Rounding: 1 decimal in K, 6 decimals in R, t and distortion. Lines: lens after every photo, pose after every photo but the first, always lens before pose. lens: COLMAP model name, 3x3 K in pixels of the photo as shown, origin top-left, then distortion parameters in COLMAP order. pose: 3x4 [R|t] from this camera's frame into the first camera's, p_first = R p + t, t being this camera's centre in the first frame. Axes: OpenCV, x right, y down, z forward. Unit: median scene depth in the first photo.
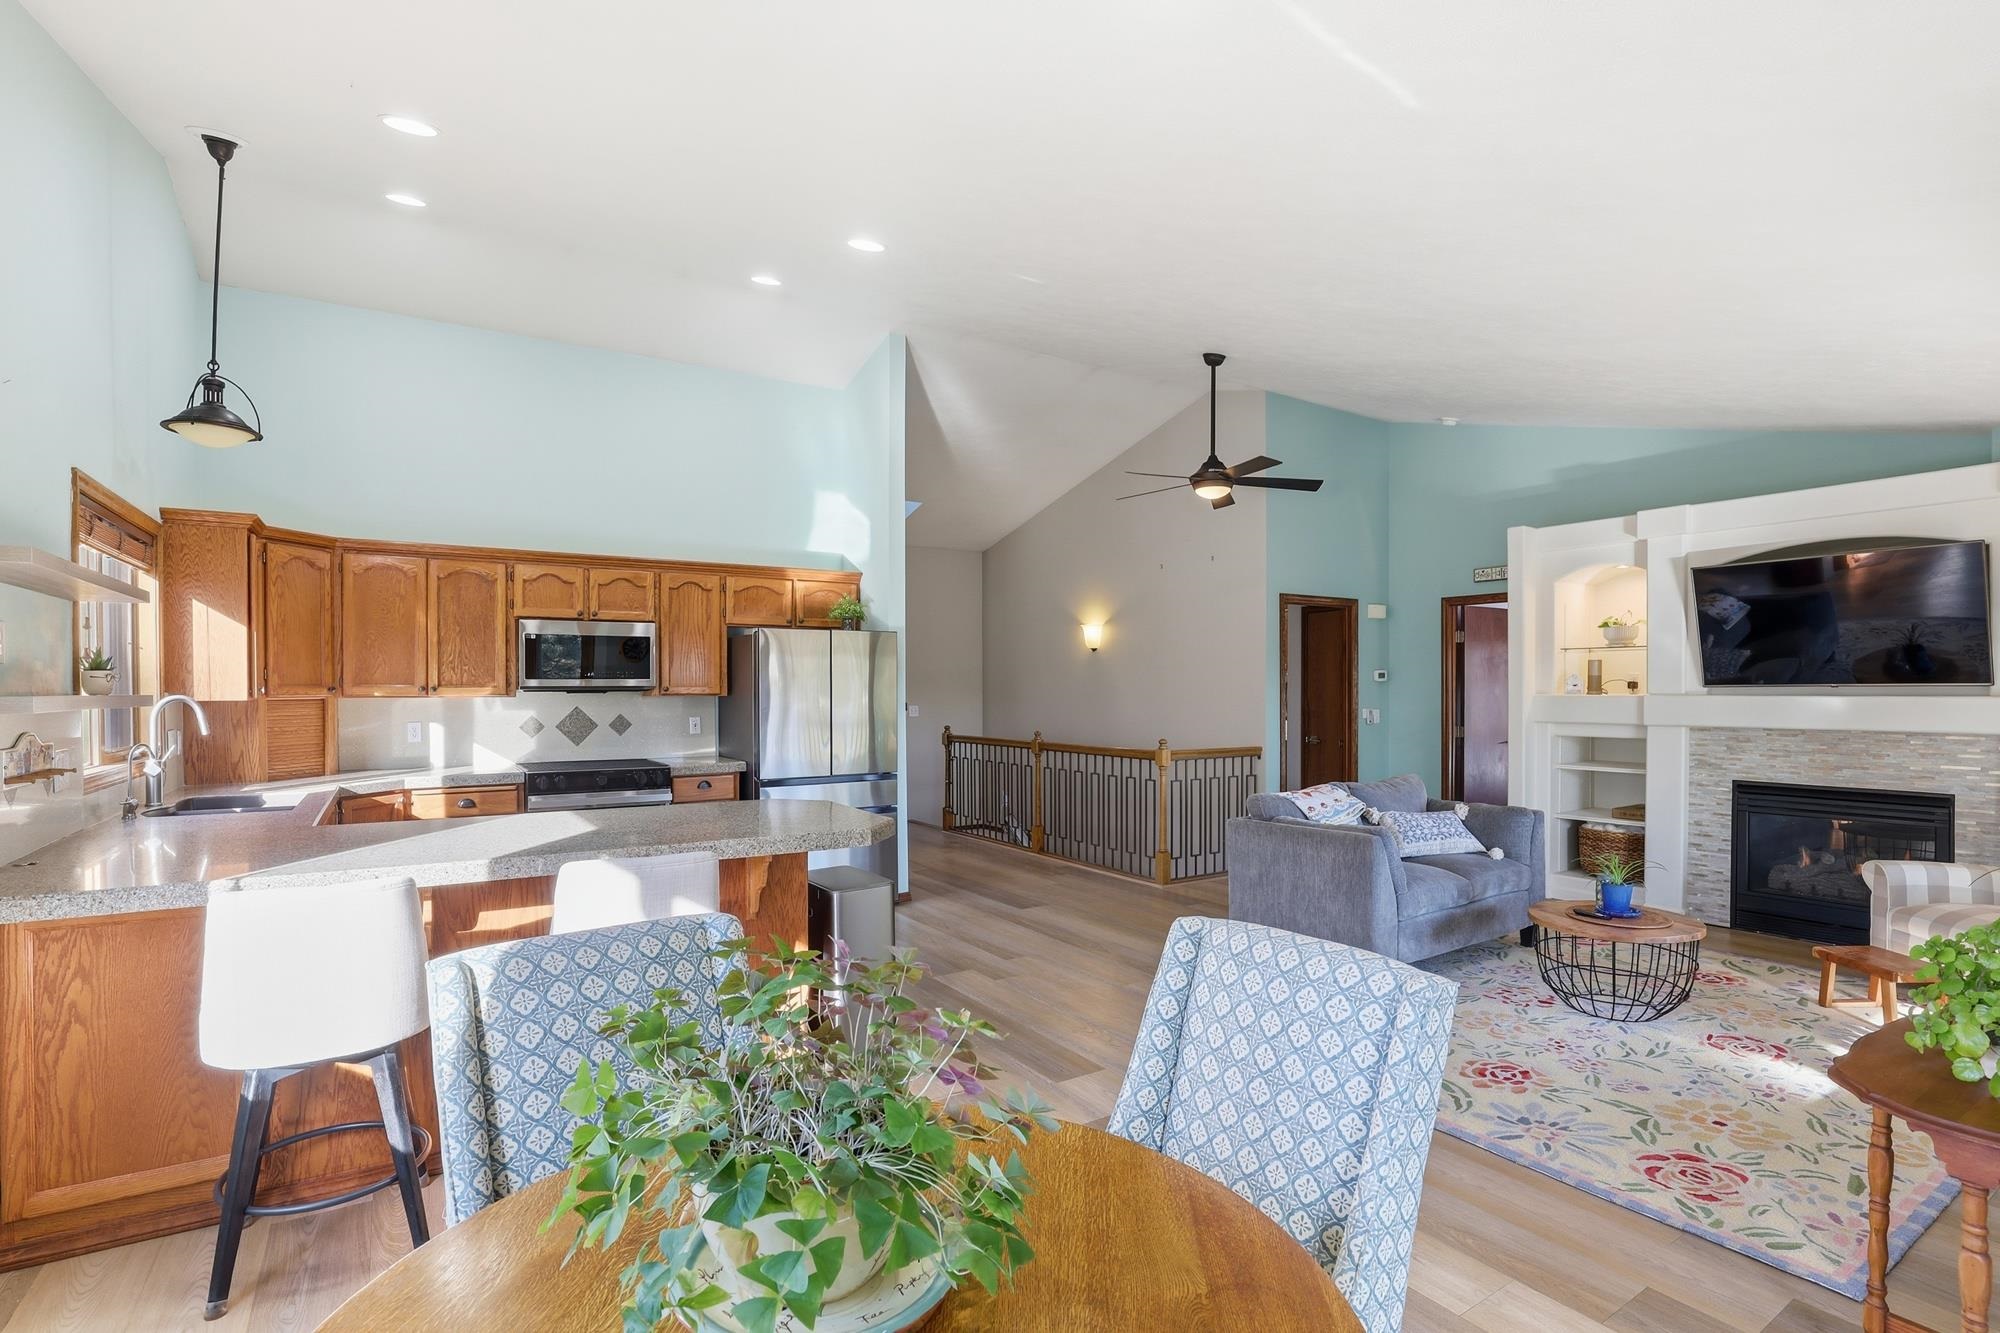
lens RADIAL K [[924.0, 0, 991.6], [0, 924.0, 698.8], [0, 0, 1]] dist [-0.036681, 0.005231]
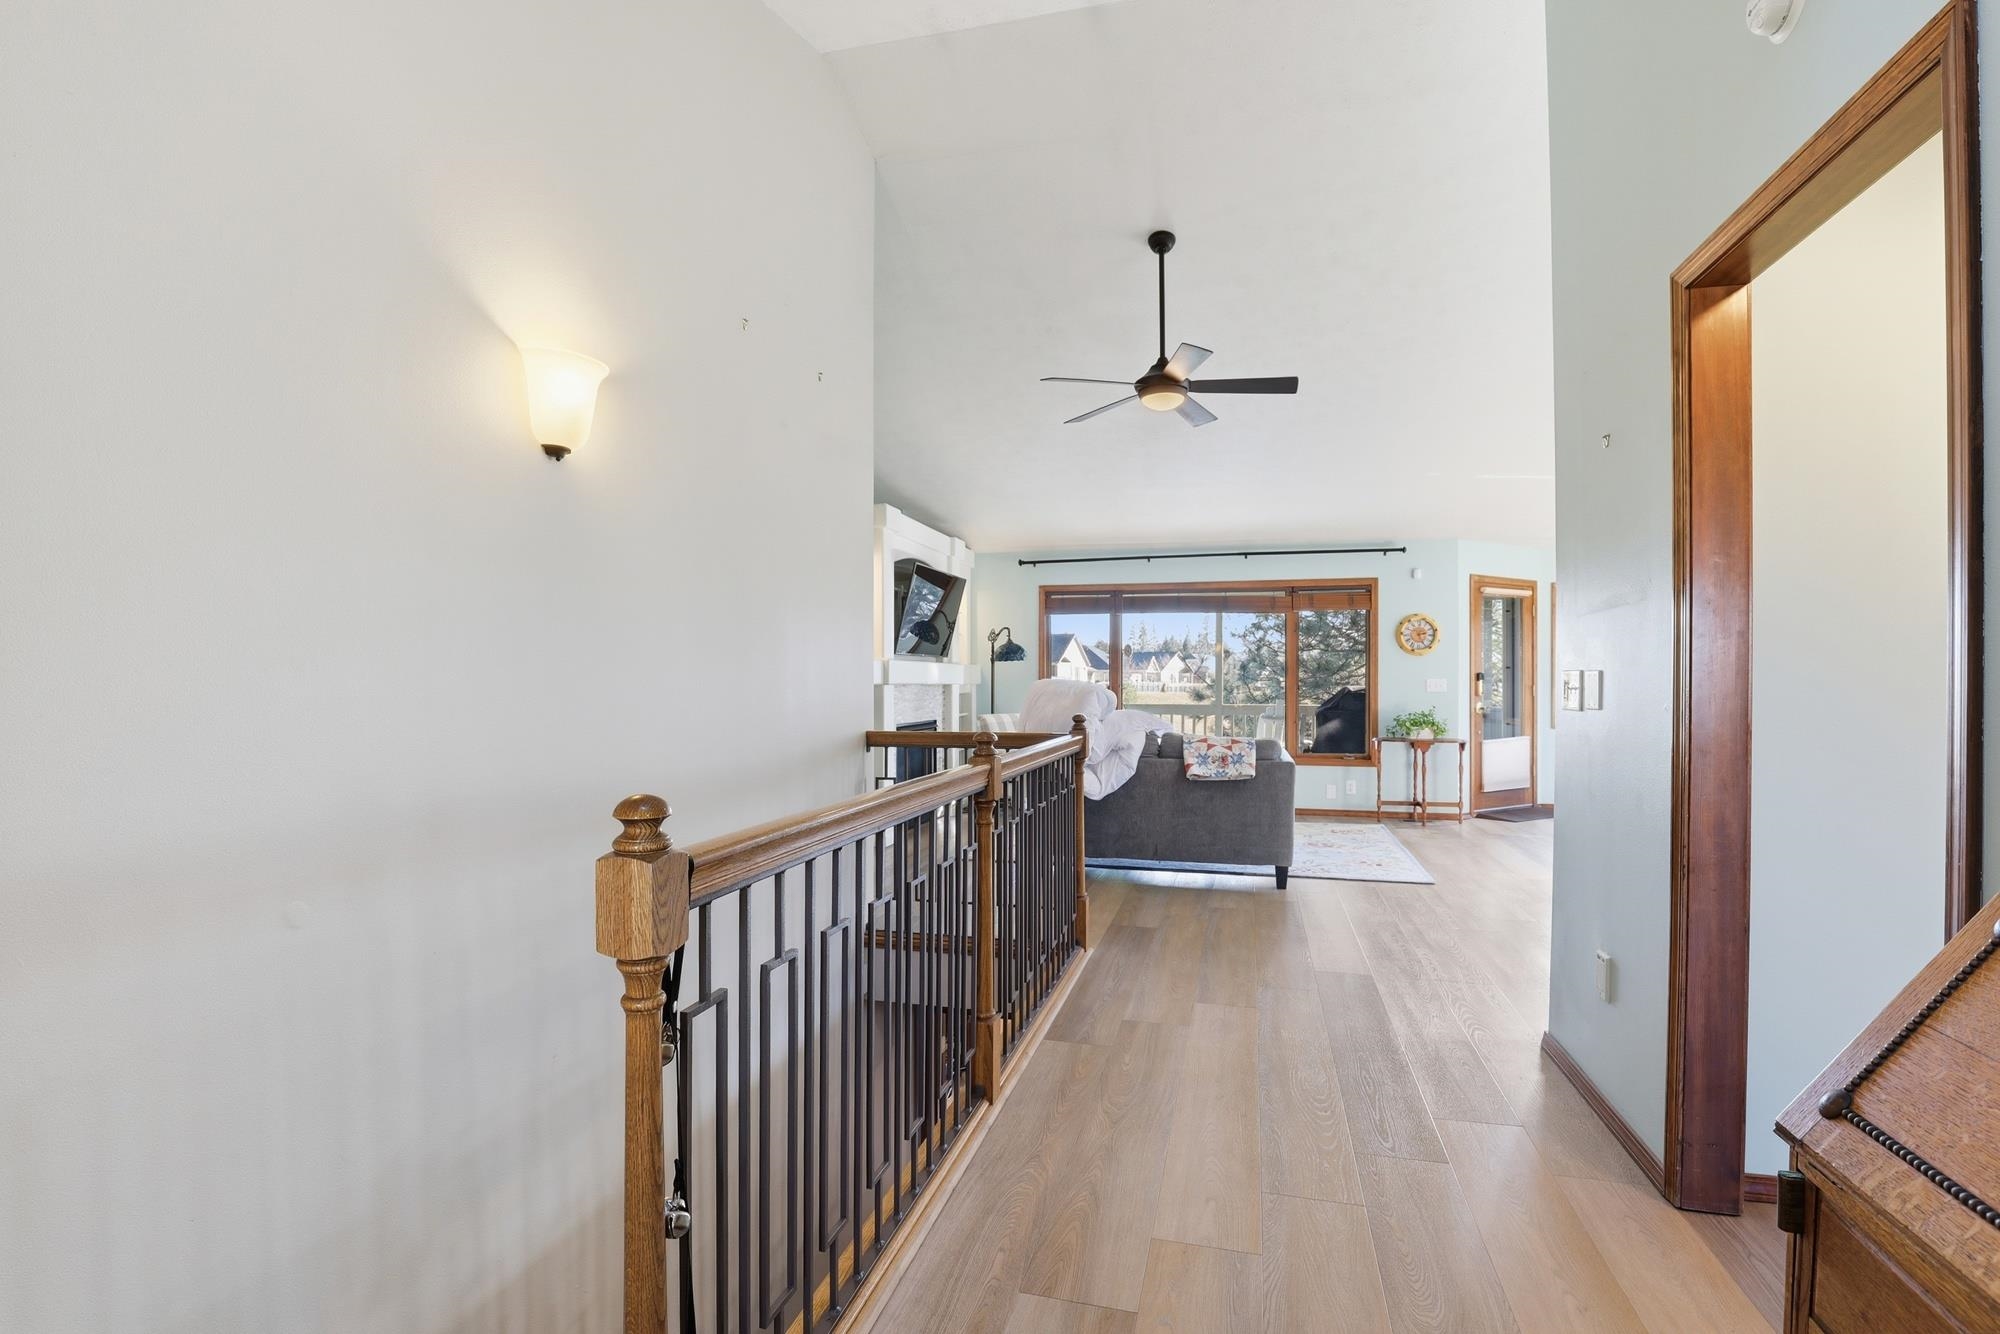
lens RADIAL K [[924.0, 0, 1002.7], [0, 924.0, 673.7], [0, 0, 1]] dist [-0.036681, 0.005231]
pose [[-0.674580, 0.007392, 0.738165, -0.298445], [0.005717, 0.999972, -0.004790, 0.024413], [-0.738180, 0.000989, -0.674603, 1.826541]]
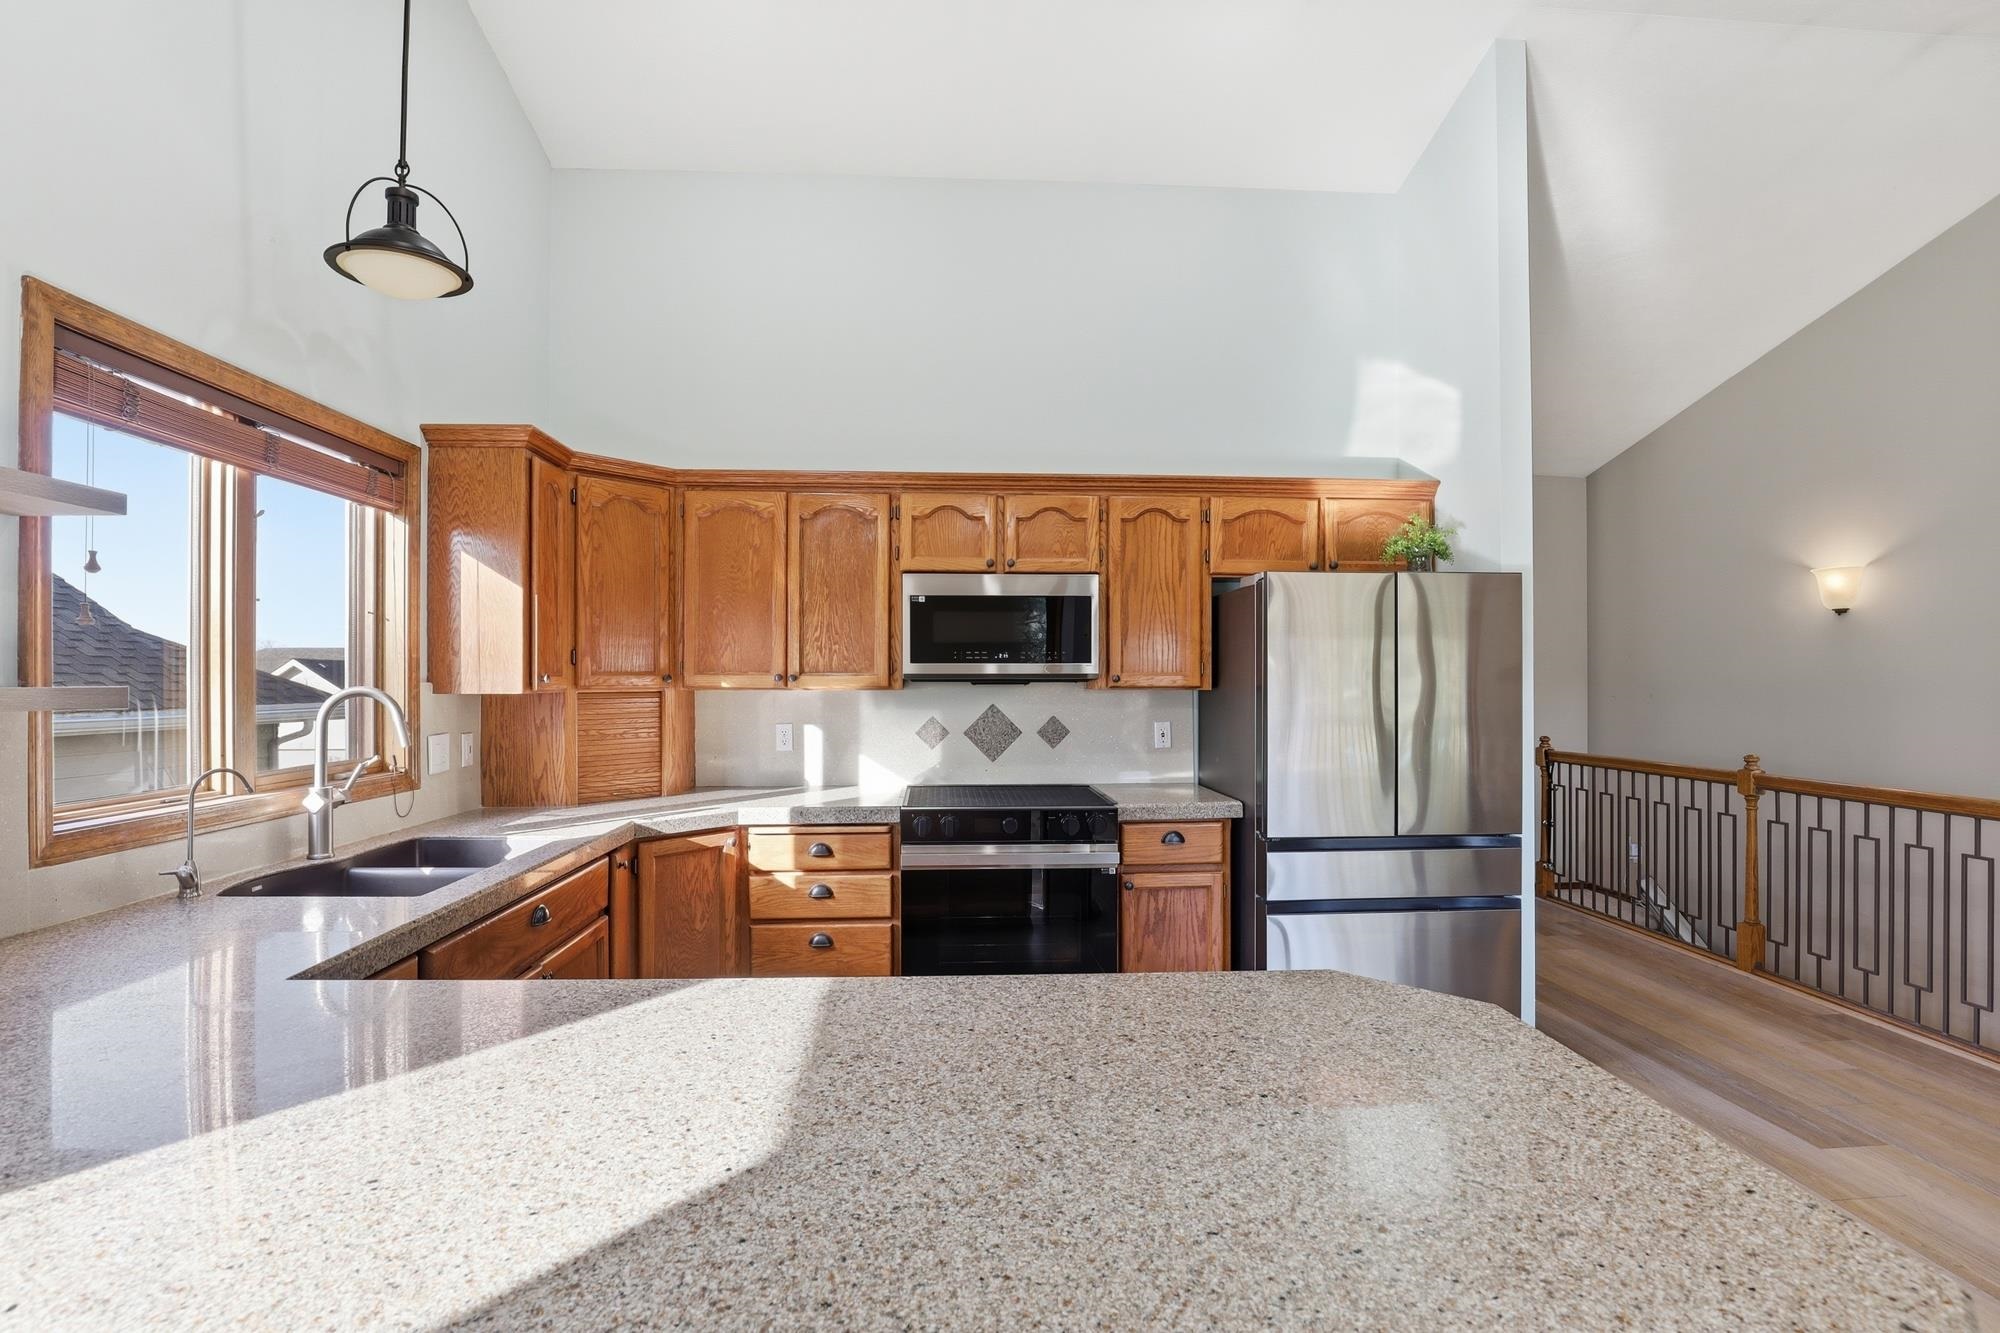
lens RADIAL K [[924.0, 0, 1003.3], [0, 924.0, 677.1], [0, 0, 1]] dist [-0.036681, 0.005231]
pose [[0.878190, 0.001019, -0.478311, -0.132464], [-0.006775, 0.999924, -0.010309, -0.005223], [0.478264, 0.012294, 0.878130, 0.452270]]
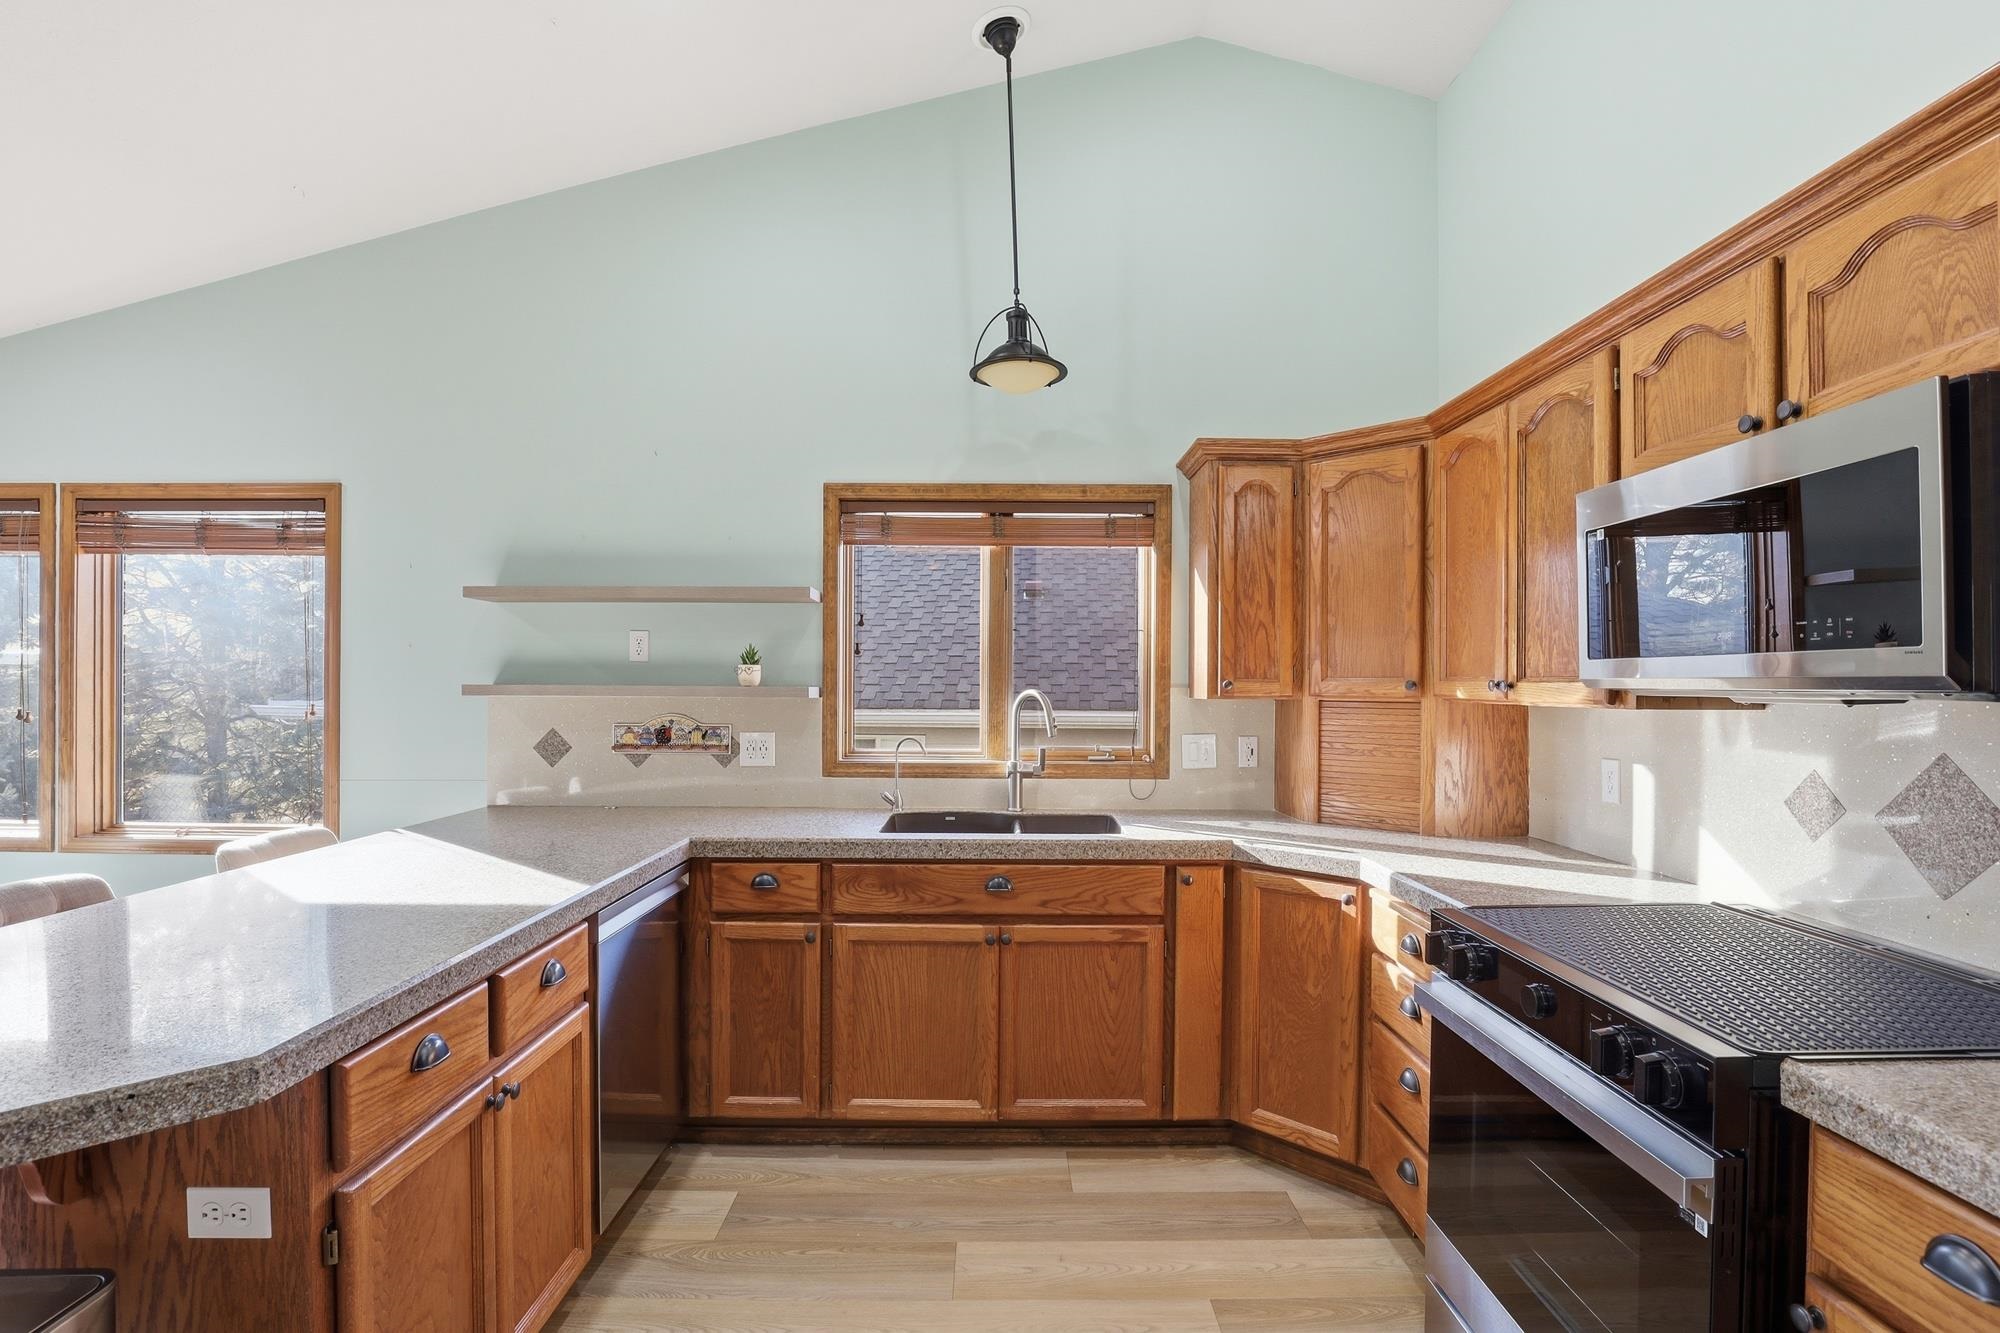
lens RADIAL K [[924.0, 0, 1004.8], [0, 924.0, 692.2], [0, 0, 1]] dist [-0.036681, 0.005231]
pose [[-0.526019, 0.008953, -0.850426, -0.093565], [-0.012376, 0.999758, 0.018180, -0.012494], [0.850383, 0.020088, -0.525781, 1.012493]]
